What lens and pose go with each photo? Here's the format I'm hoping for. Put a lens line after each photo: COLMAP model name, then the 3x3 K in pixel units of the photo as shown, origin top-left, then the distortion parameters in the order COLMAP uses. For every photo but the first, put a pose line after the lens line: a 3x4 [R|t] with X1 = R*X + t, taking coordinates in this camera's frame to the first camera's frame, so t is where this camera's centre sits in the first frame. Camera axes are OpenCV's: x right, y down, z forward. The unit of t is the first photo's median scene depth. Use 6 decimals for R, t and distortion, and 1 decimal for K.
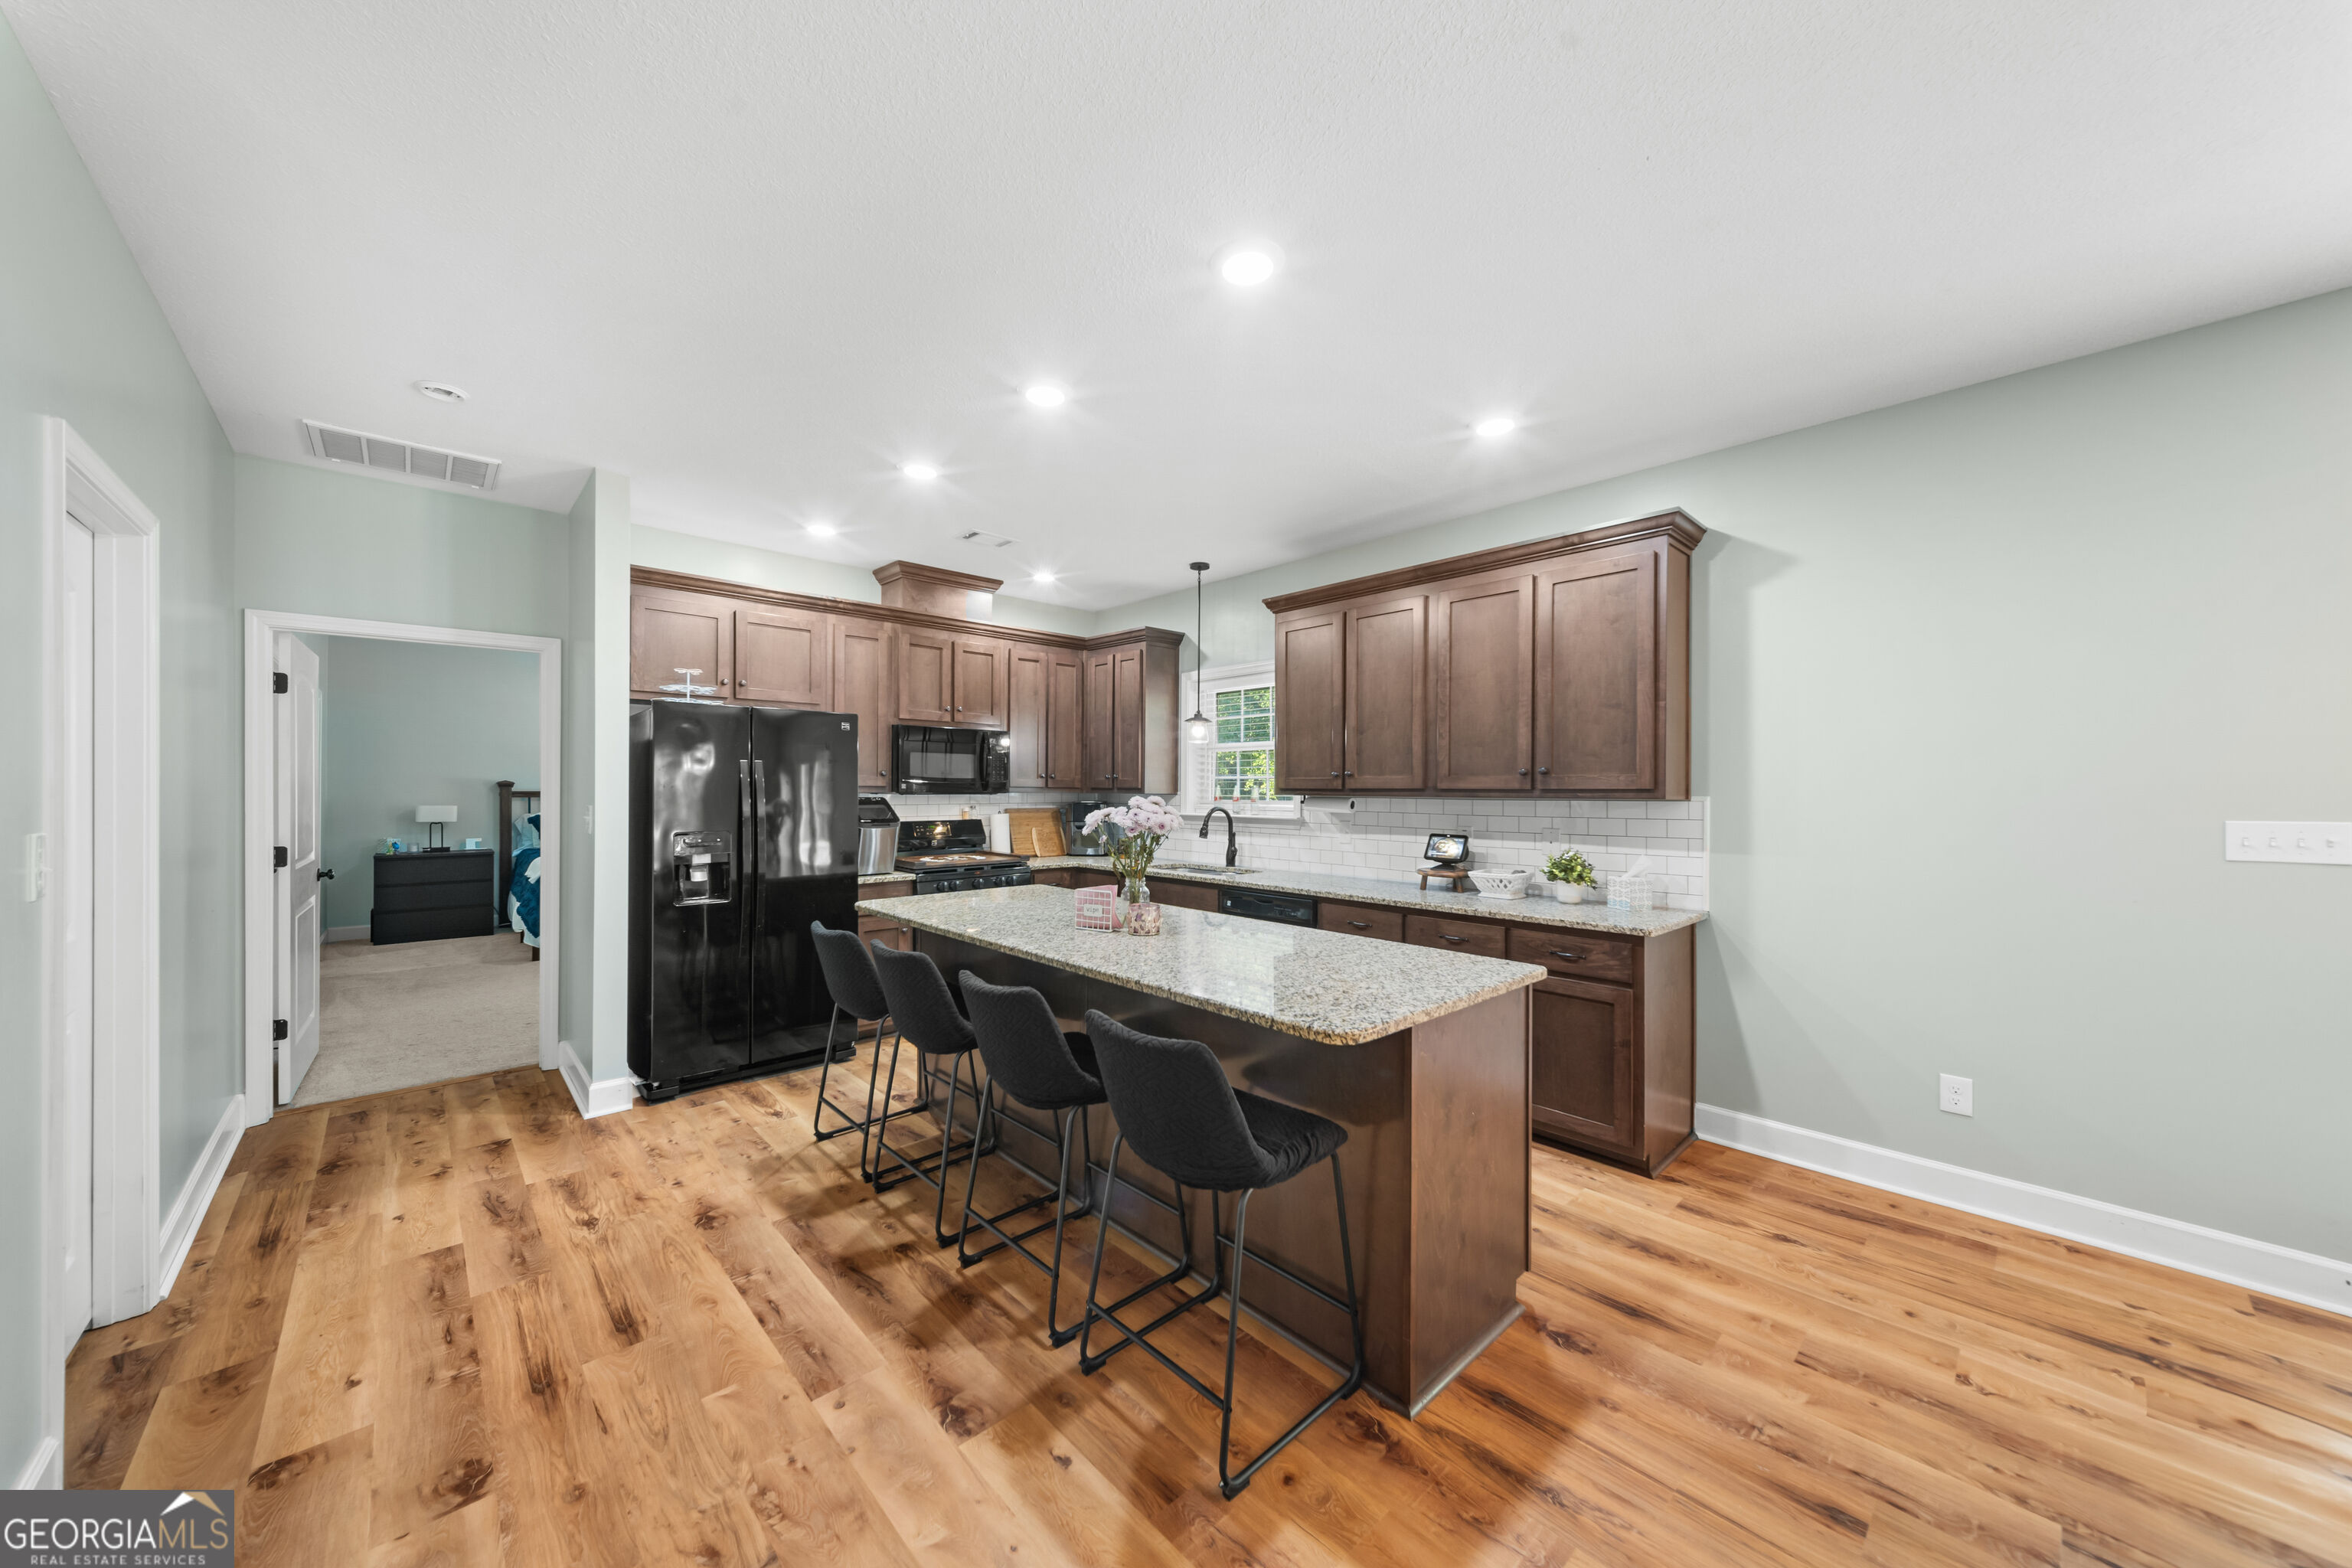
lens RADIAL K [[818.1, 0, 1173.2], [0, 818.1, 790.0], [0, 0, 1]] dist [0.001597, 0.000266]
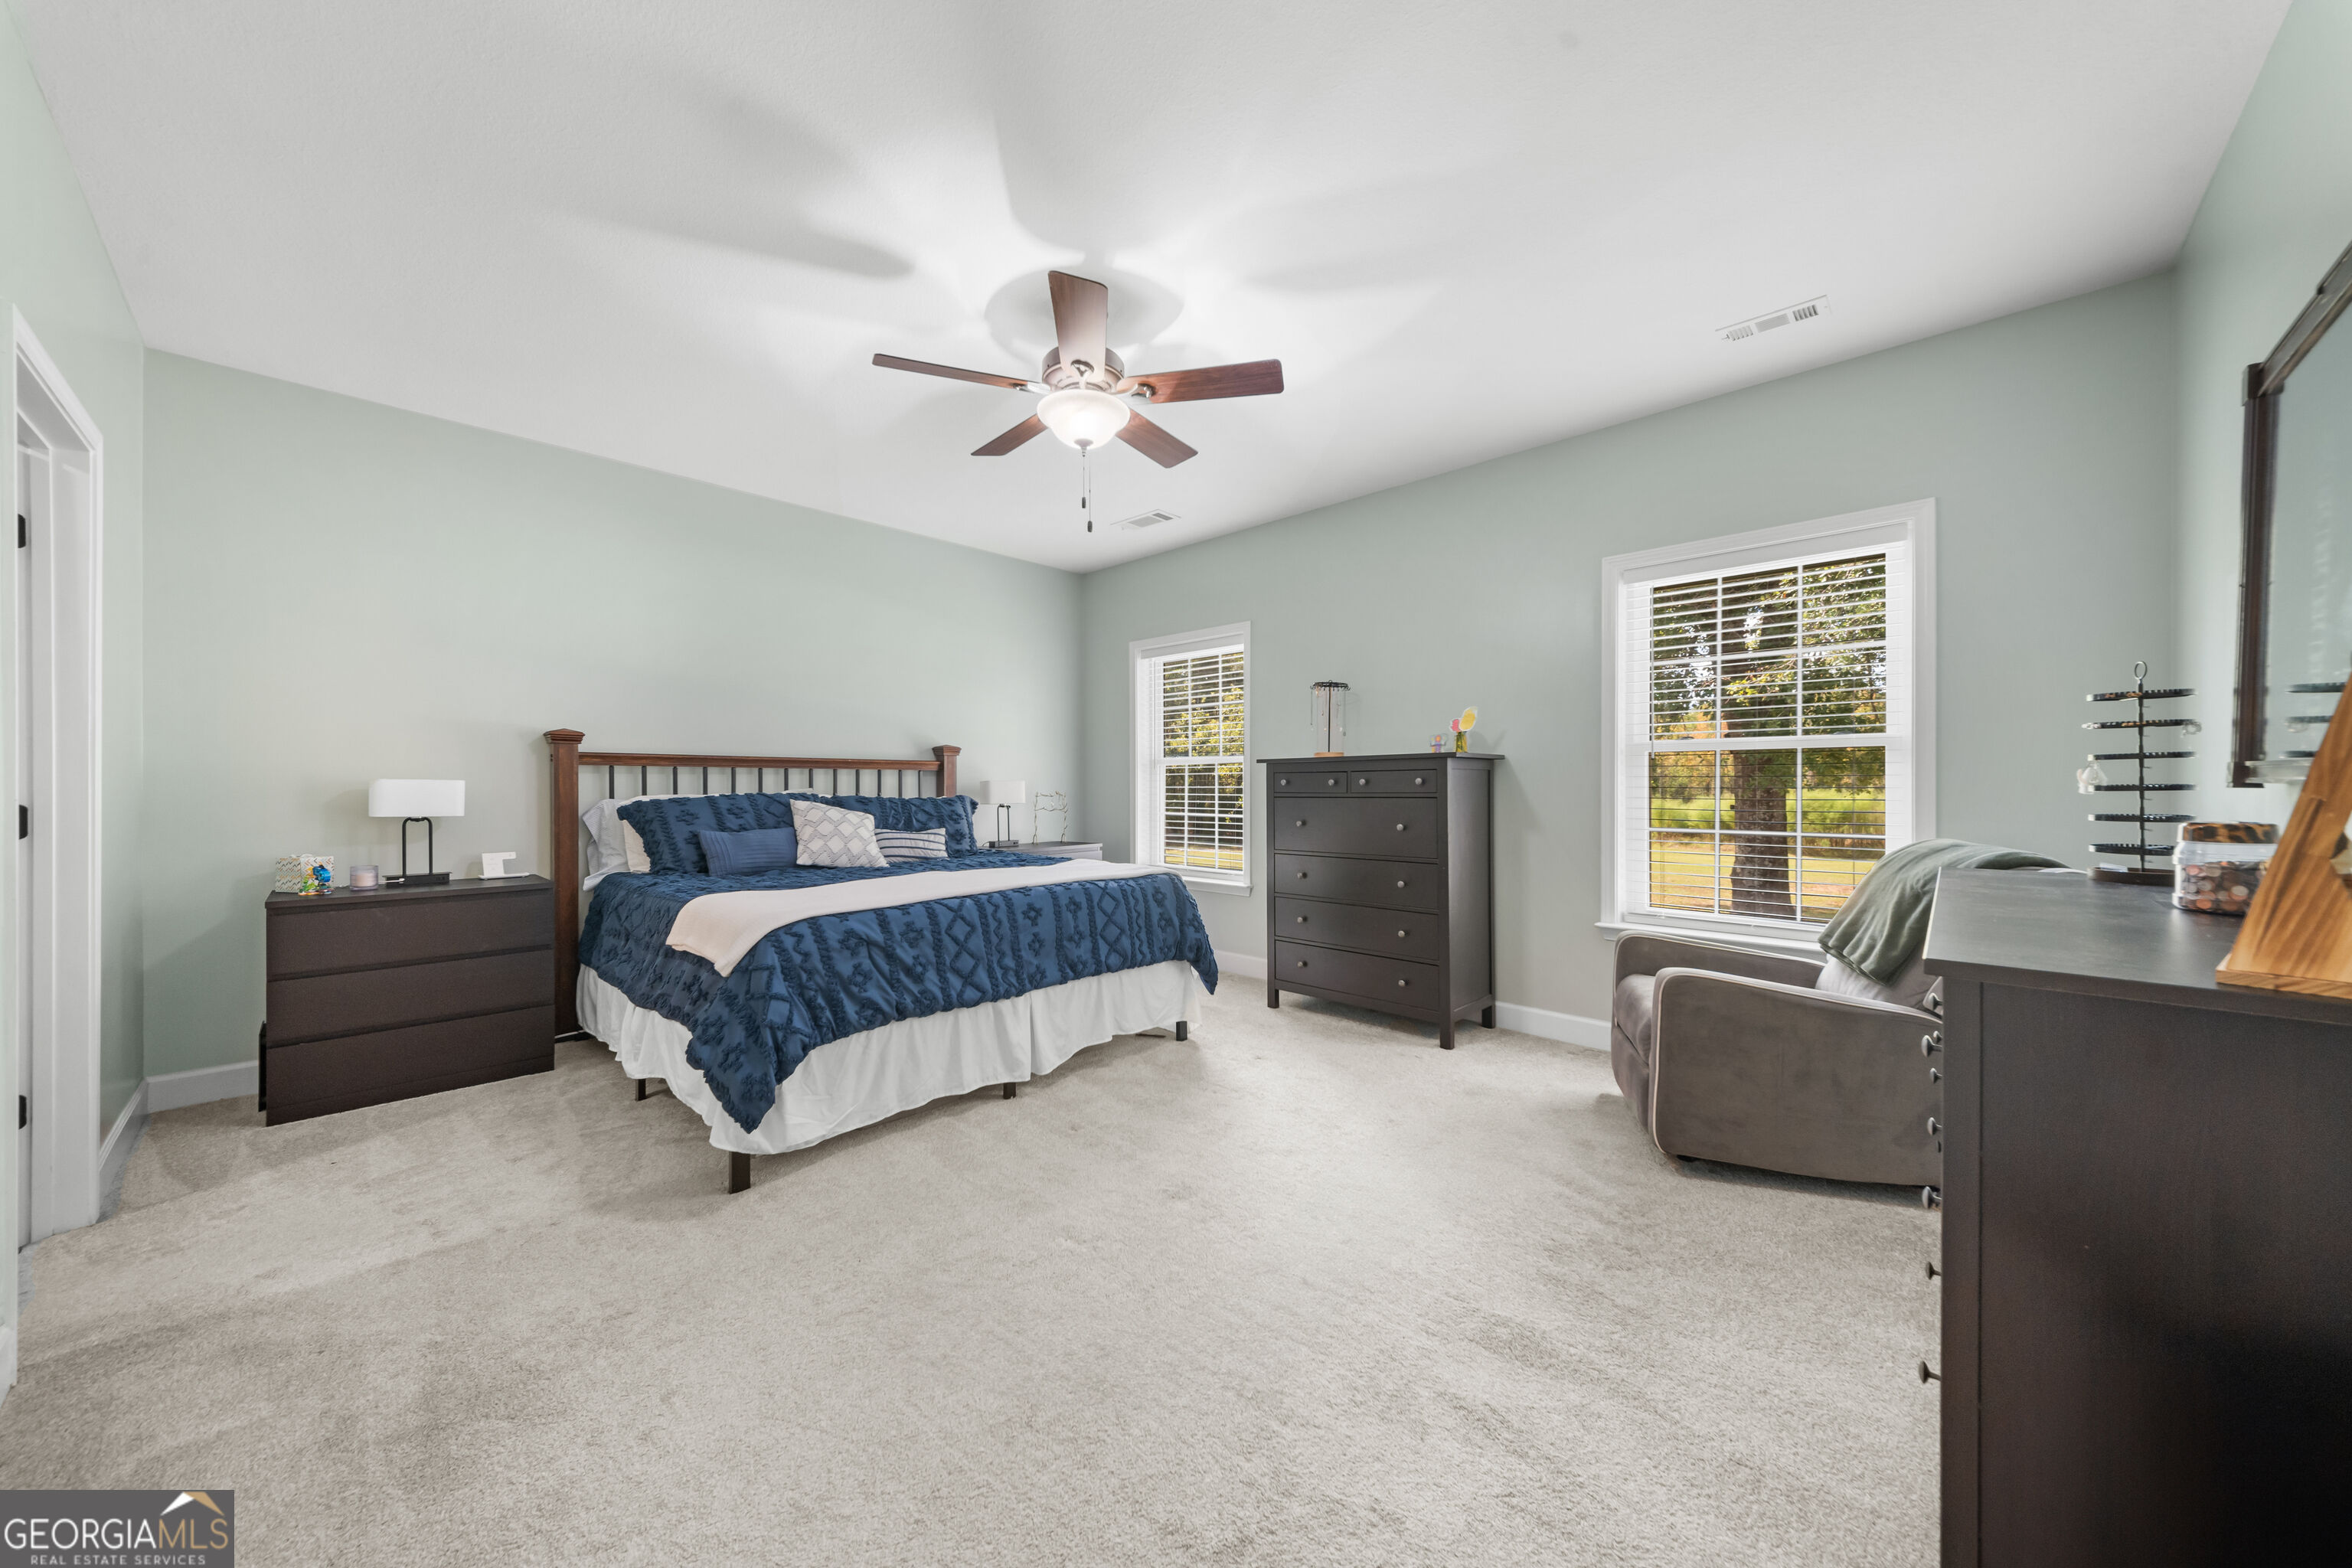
lens RADIAL K [[818.1, 0, 1178.9], [0, 818.1, 783.0], [0, 0, 1]] dist [0.001597, 0.000266]
pose [[0.997206, 0.002188, 0.074673, -0.522110], [-0.001801, 0.999985, -0.005247, 0.022456], [-0.074683, 0.005097, 0.997194, 0.527887]]
